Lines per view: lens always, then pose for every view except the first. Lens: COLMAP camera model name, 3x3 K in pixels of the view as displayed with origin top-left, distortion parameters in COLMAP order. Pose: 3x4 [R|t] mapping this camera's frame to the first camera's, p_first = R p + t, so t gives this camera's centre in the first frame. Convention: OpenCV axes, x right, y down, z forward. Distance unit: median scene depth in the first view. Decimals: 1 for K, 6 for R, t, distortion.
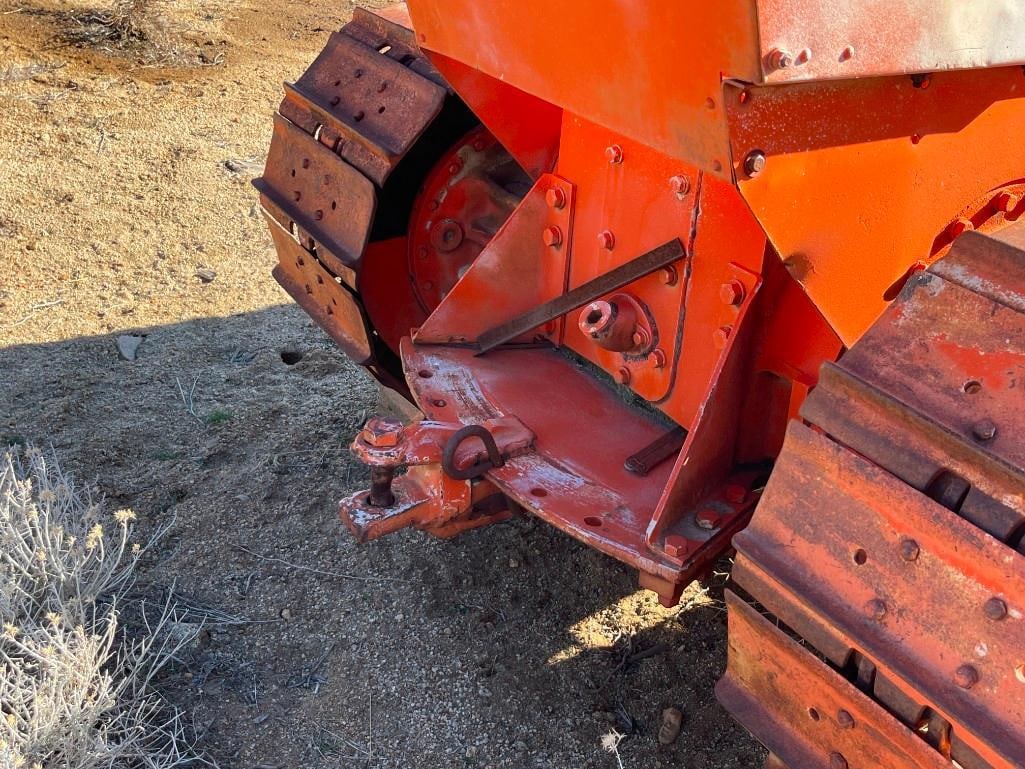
lens RADIAL K [[1163.1, 0, 532.7], [0, 1163.1, 368.4], [0, 0, 1]] dist [0.022410, 0.000000]
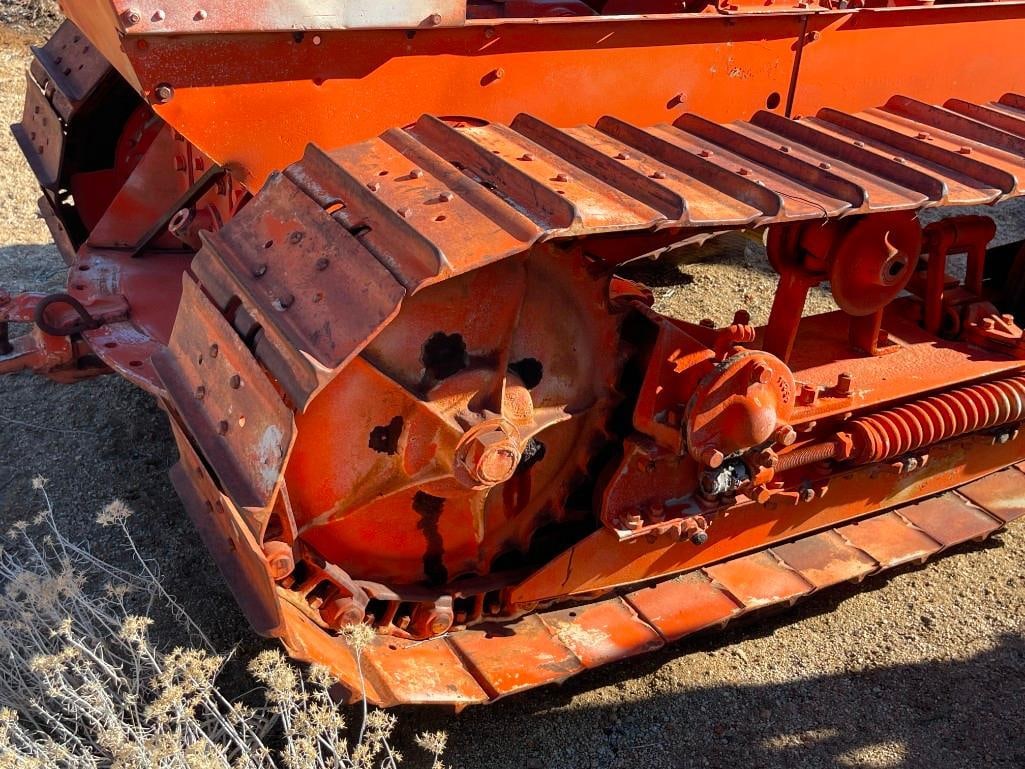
lens RADIAL K [[1101.8, 0, 530.9], [0, 1101.8, 373.8], [0, 0, 1]] dist [0.028024, 0.000000]
pose [[0.999184, 0.022965, -0.033226, 0.500441], [-0.022209, 0.999490, 0.022958, 0.092591], [0.033736, -0.022201, 0.999184, -0.255719]]
